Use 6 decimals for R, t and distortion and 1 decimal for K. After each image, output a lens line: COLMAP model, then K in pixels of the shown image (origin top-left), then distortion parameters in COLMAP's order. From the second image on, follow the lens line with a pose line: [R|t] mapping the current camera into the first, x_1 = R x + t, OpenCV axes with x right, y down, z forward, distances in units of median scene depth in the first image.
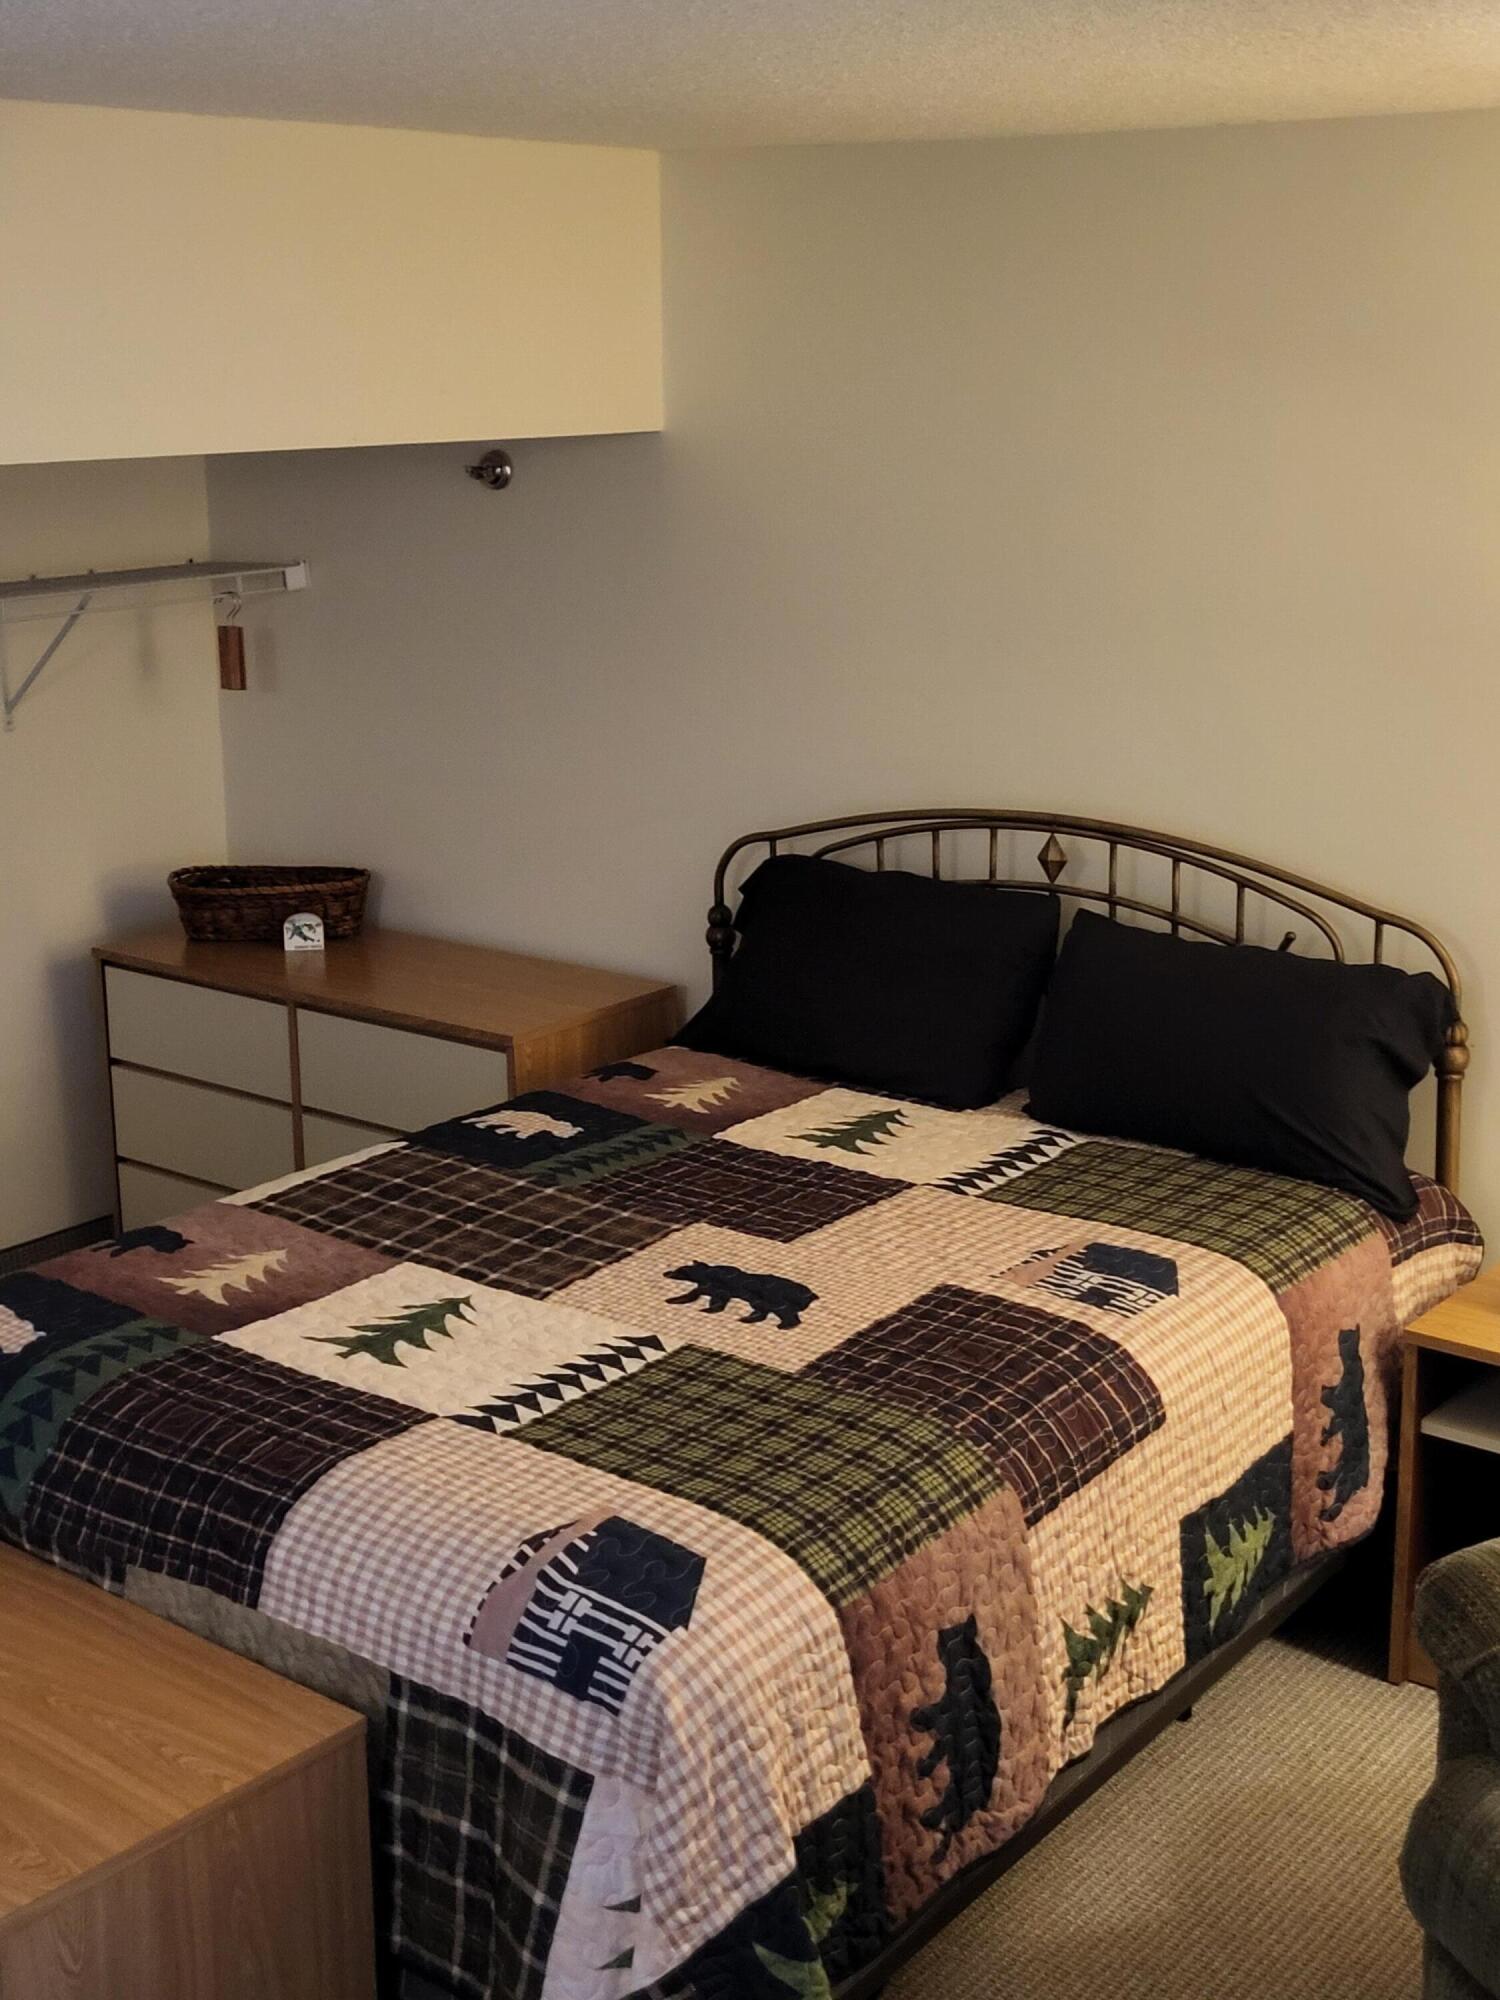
lens RADIAL K [[2554.8, 0, 750.0], [0, 2554.8, 1000.0], [0, 0, 1]] dist [0.062037, -0.045643]
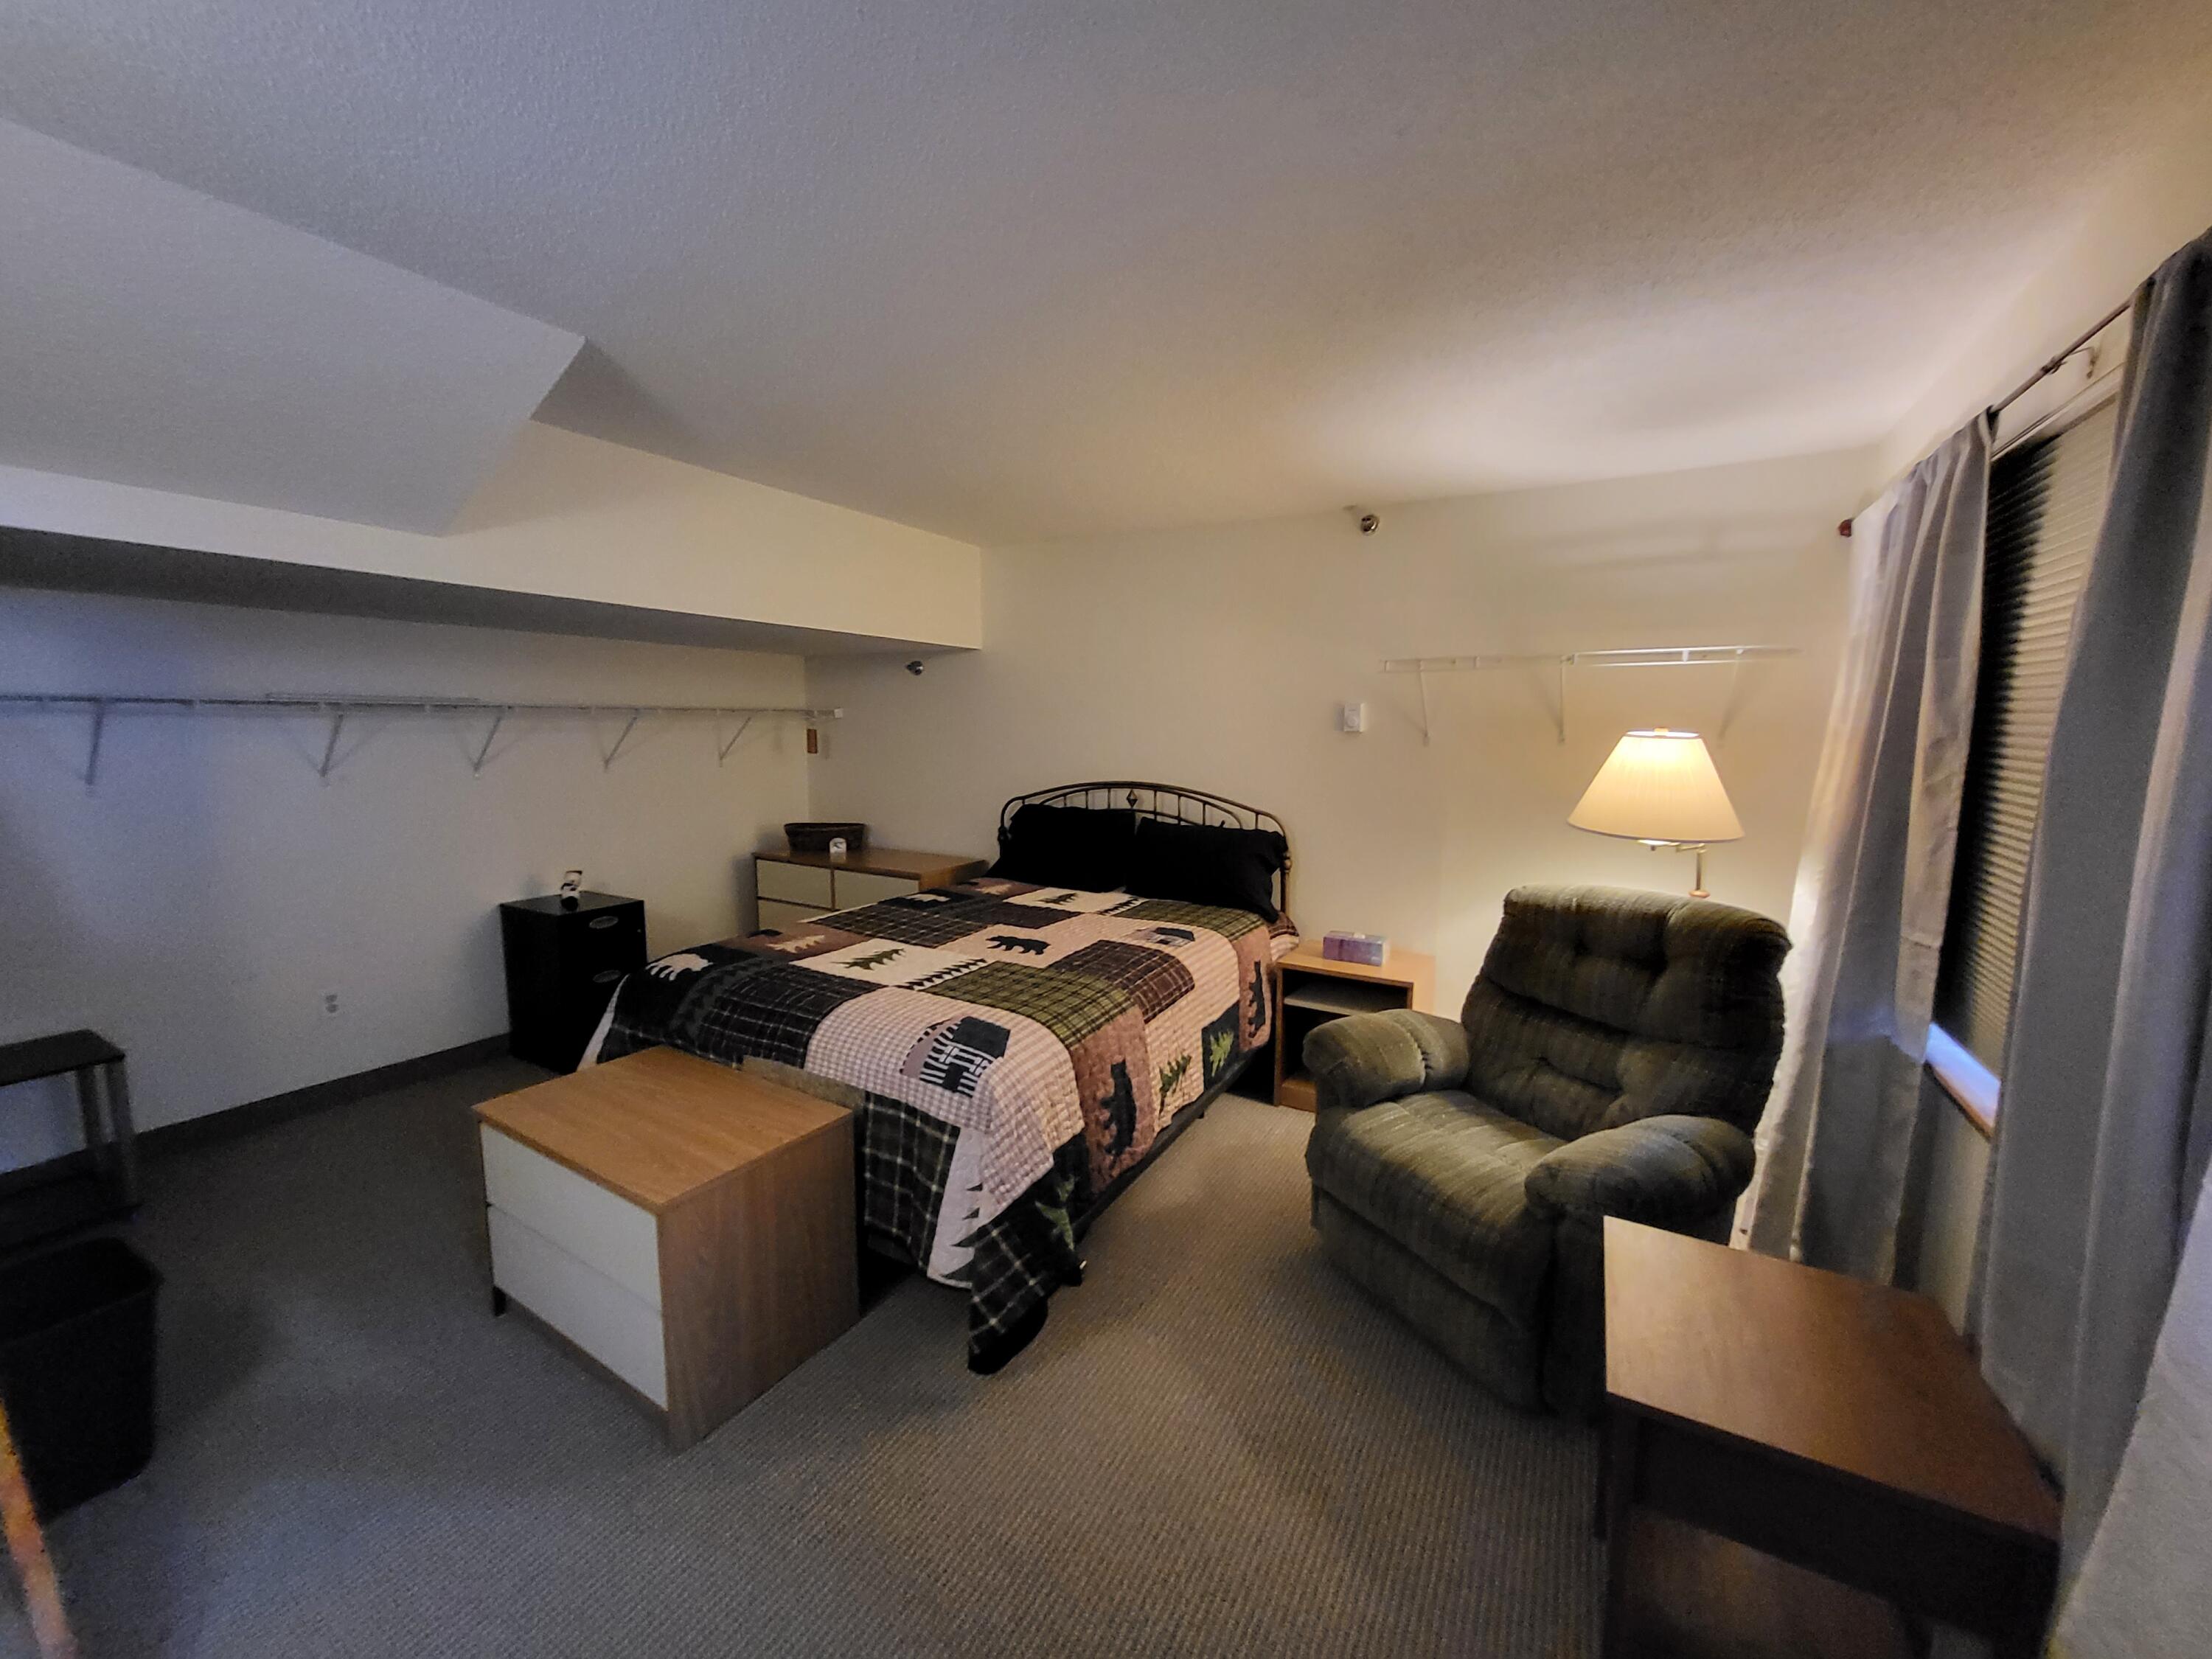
lens RADIAL K [[858.7, 0, 1123.7], [0, 858.7, 826.6], [0, 0, 1]] dist [0.001861, 0.000012]
pose [[0.989917, -0.002590, 0.141623, -0.021944], [0.020590, 0.991844, -0.125787, 0.119964], [-0.140142, 0.127435, 0.981896, 0.194693]]
